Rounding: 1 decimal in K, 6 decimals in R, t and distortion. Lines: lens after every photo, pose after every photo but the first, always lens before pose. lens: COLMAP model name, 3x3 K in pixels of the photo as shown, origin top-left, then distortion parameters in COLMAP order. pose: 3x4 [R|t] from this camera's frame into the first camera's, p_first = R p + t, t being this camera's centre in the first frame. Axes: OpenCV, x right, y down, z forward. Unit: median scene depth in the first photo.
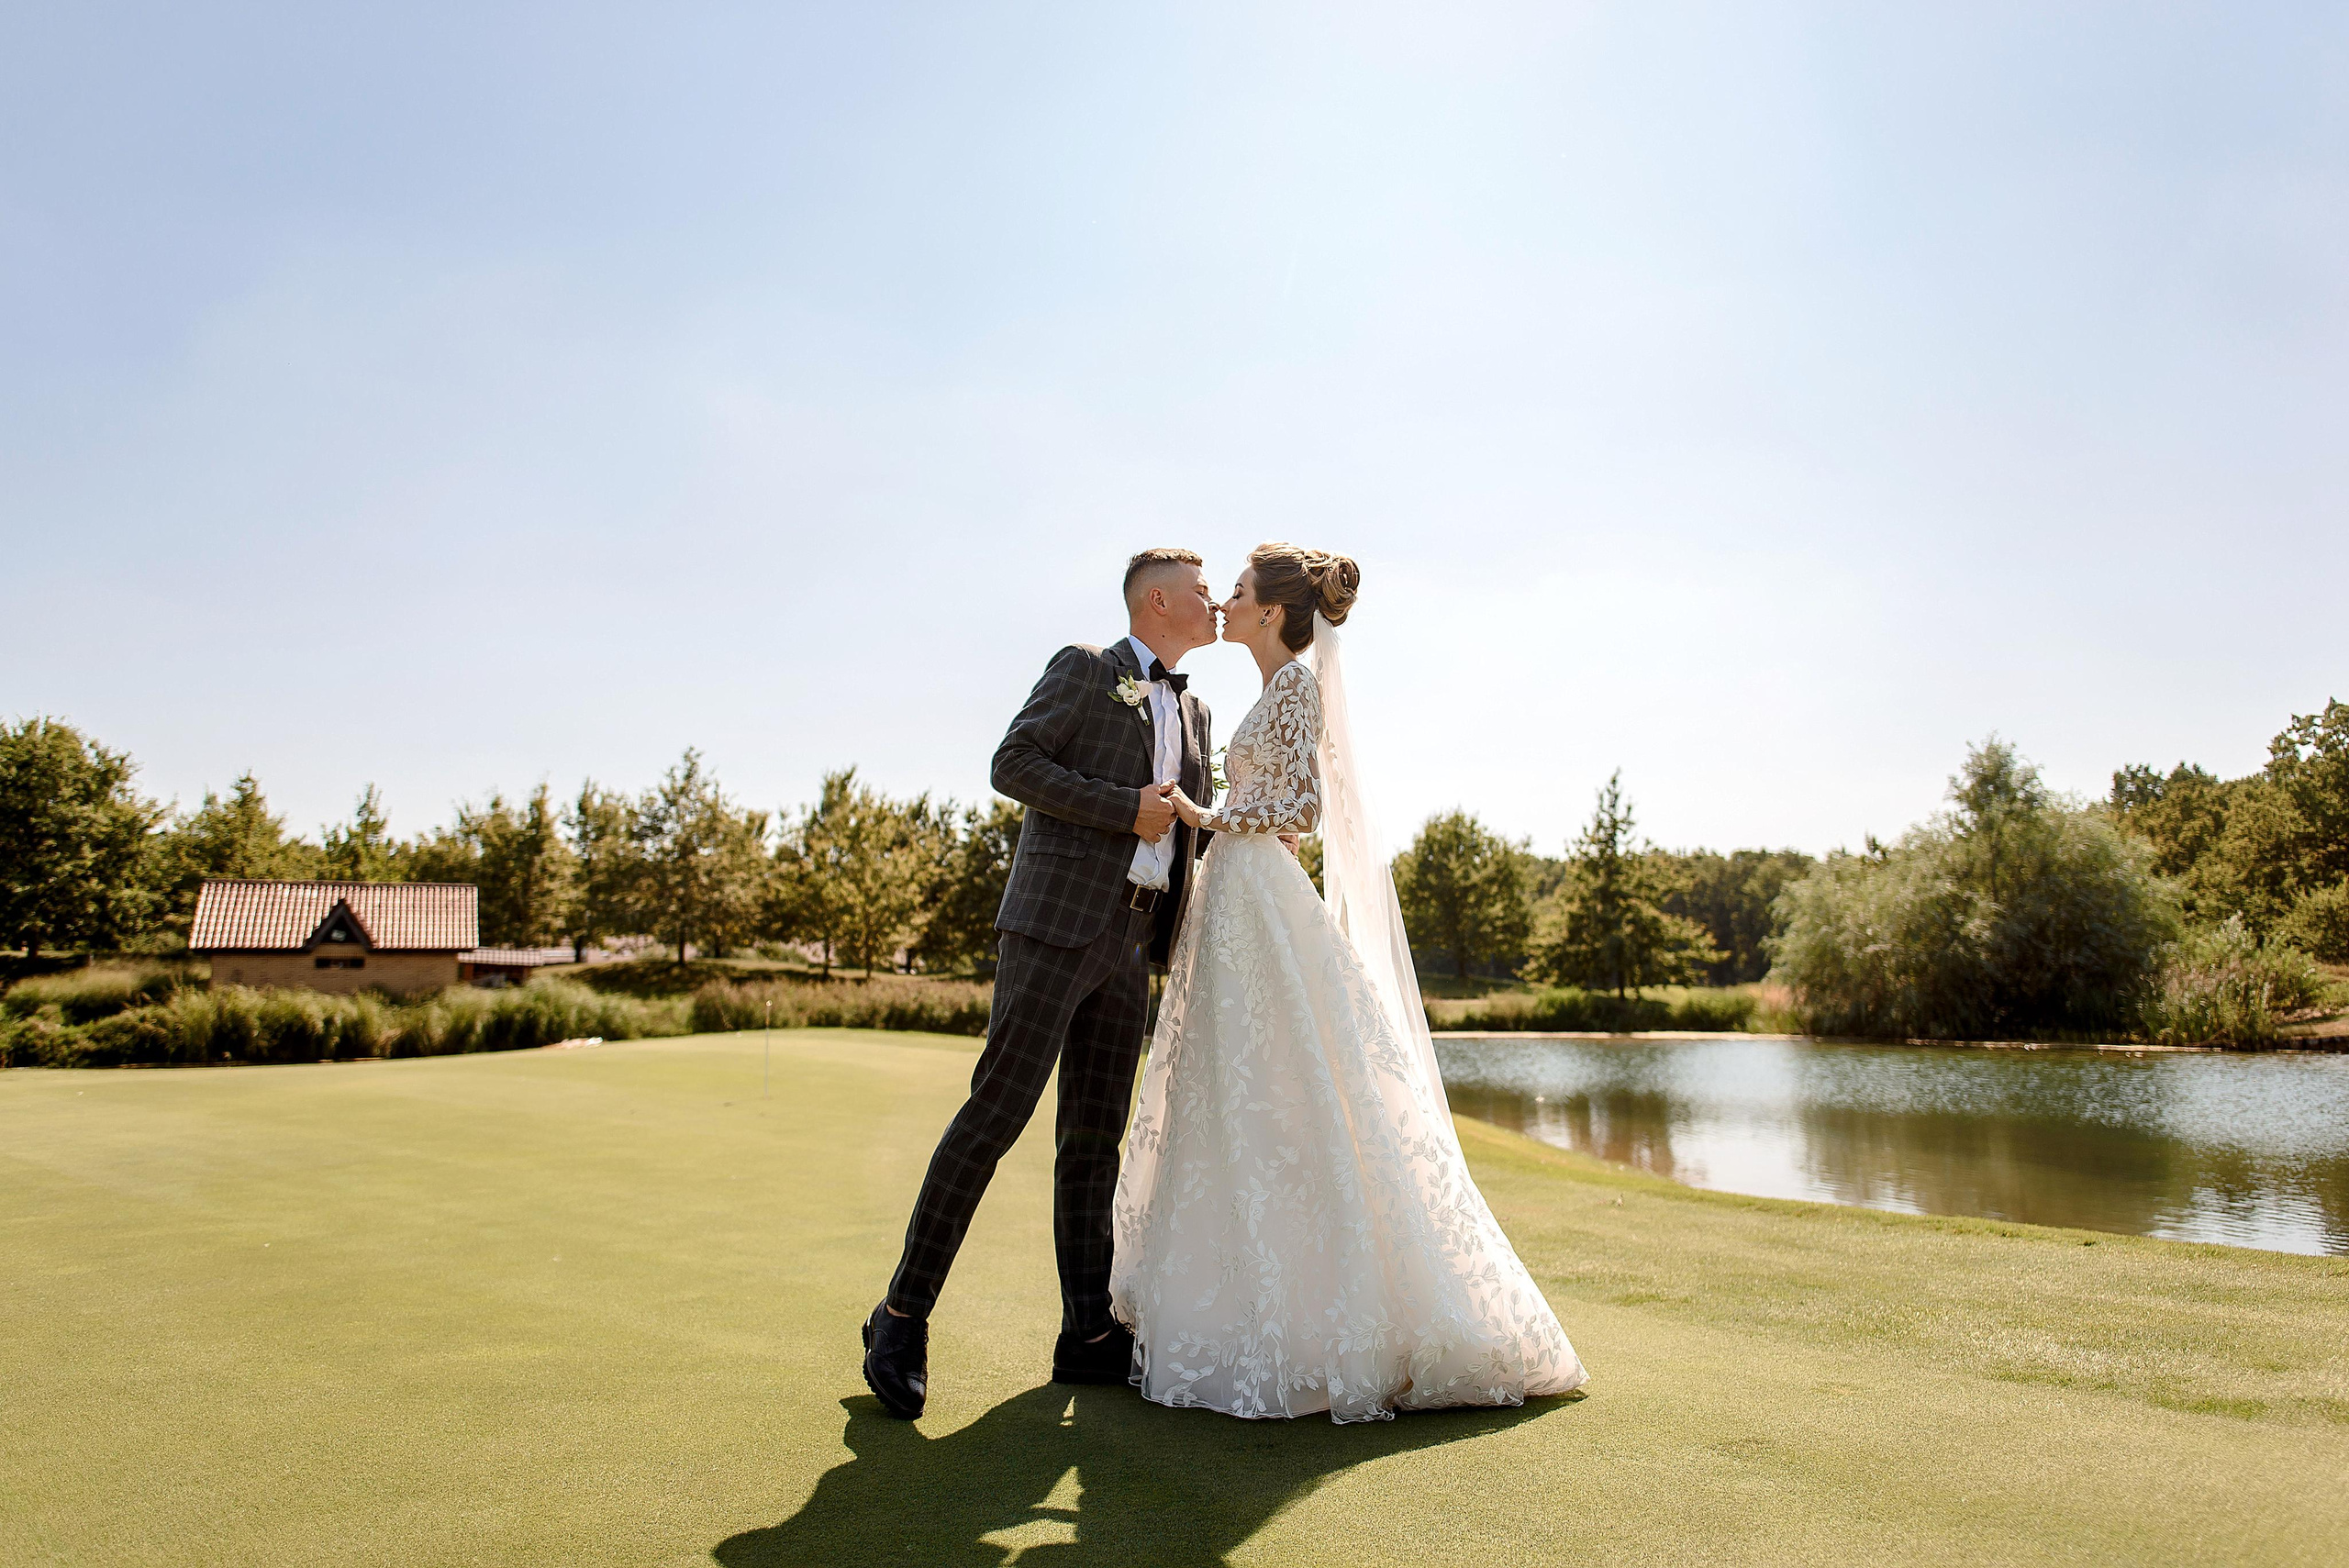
lens RADIAL K [[1358.0, 0, 1179.2], [0, 1358.0, 796.2], [0, 0, 1]] dist [-0.008201, 0.004389]
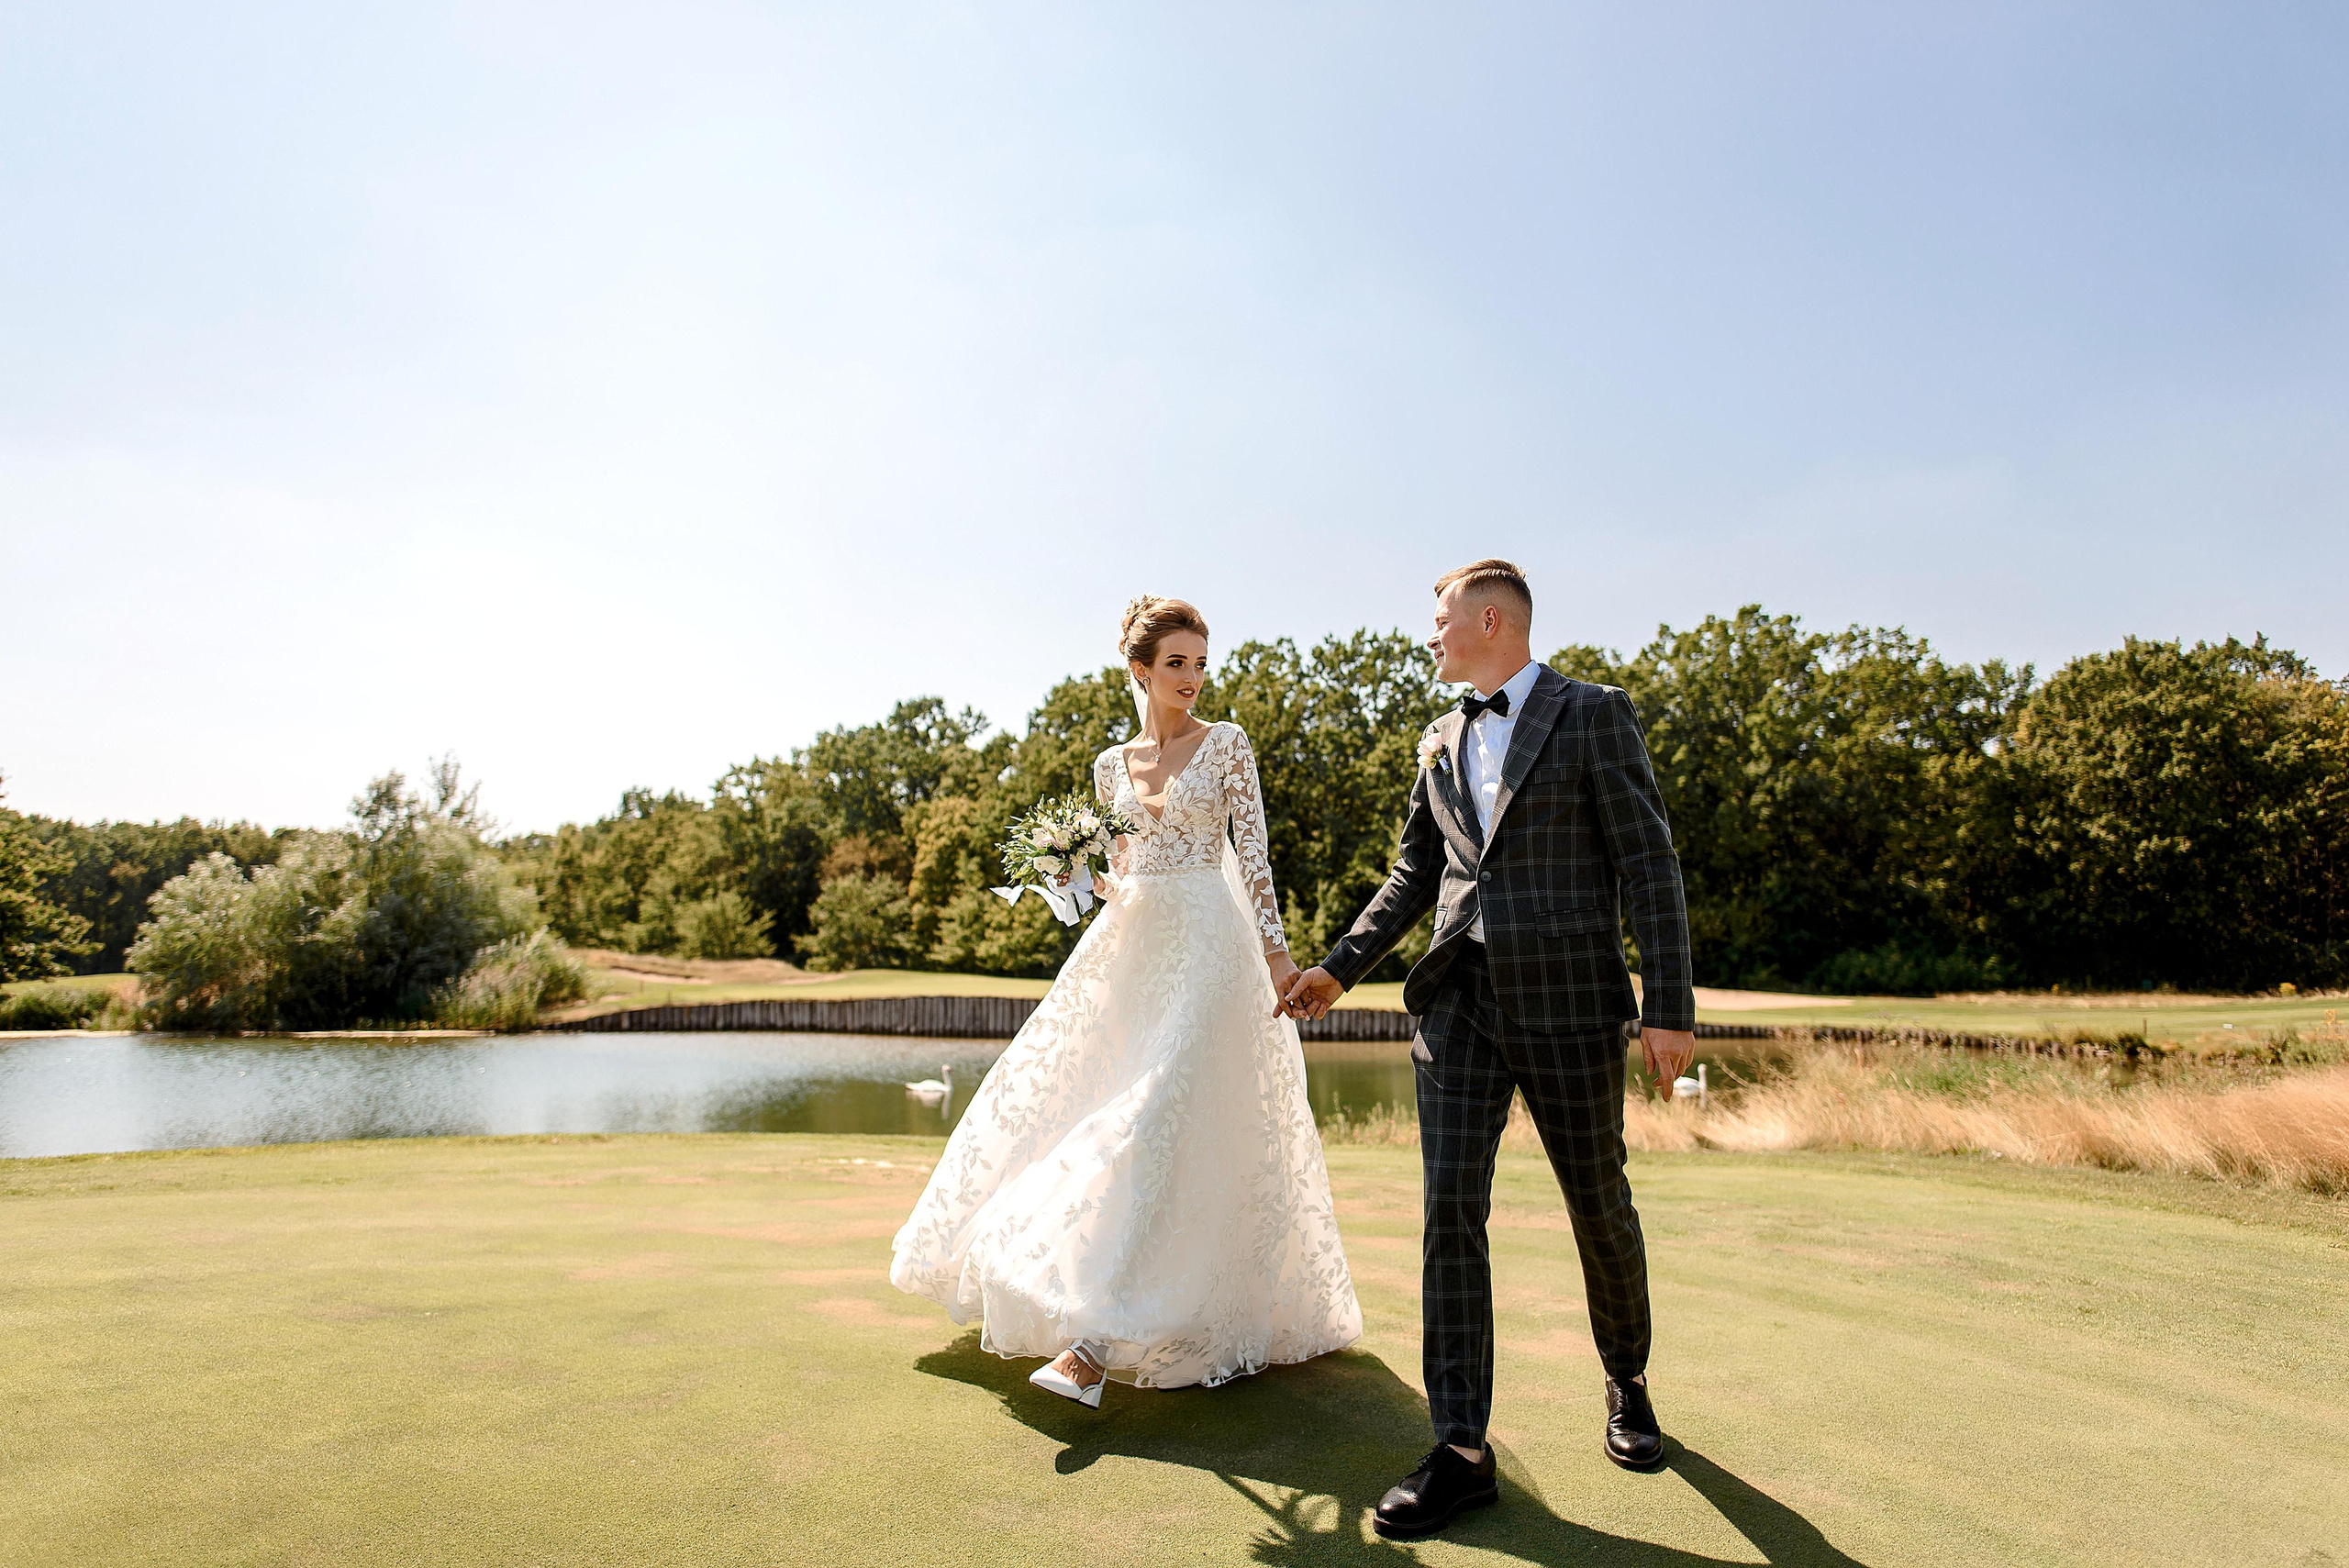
lens RADIAL K [[1358.0, 0, 1160.7], [0, 1358.0, 774.8], [0, 0, 1]] dist [-0.008201, 0.004389]
pose [[0.591990, 0.117196, 0.797379, 0.071447], [-0.113590, 0.991628, -0.061415, -0.028057], [-0.797901, -0.054218, 0.600346, -0.152781]]
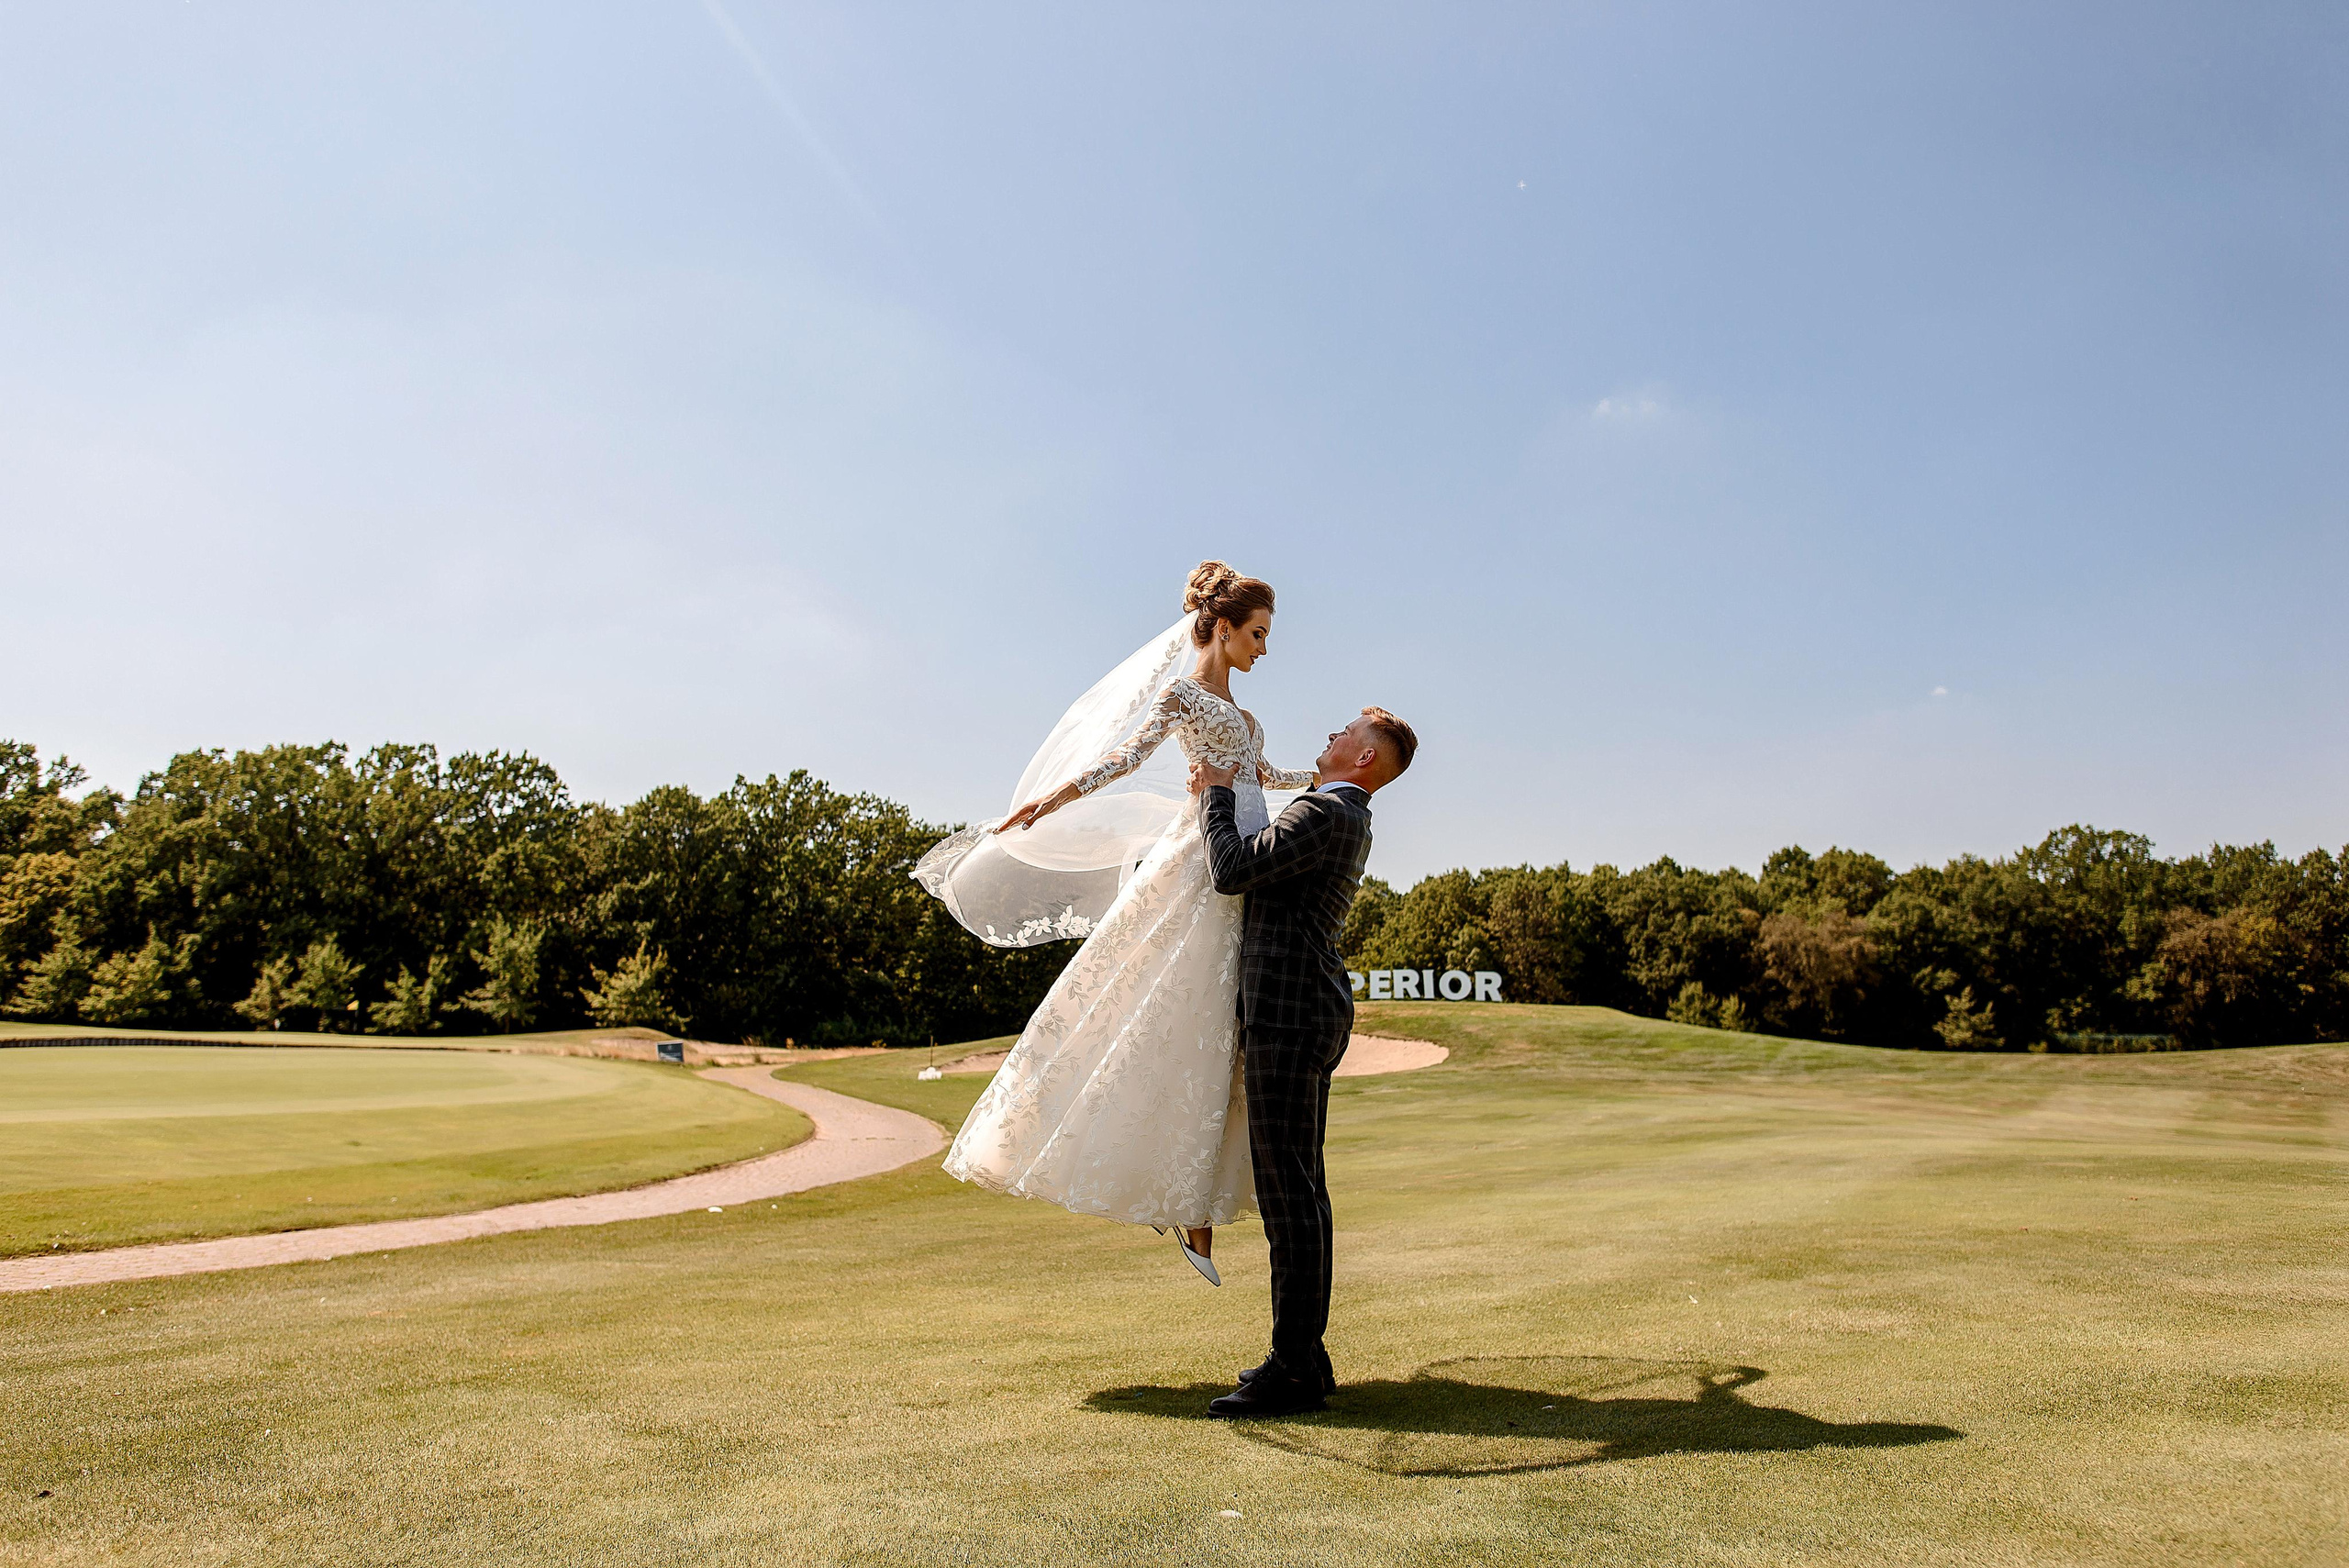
lens RADIAL K [[1358.0, 0, 1152.6], [0, 1358.0, 822.6], [0, 0, 1]] dist [-0.008201, 0.004389]
pose [[0.044878, 0.160645, 0.985991, -0.412359], [-0.150489, 0.976810, -0.152299, -0.065584], [-0.987592, -0.141546, 0.068013, -0.462257]]
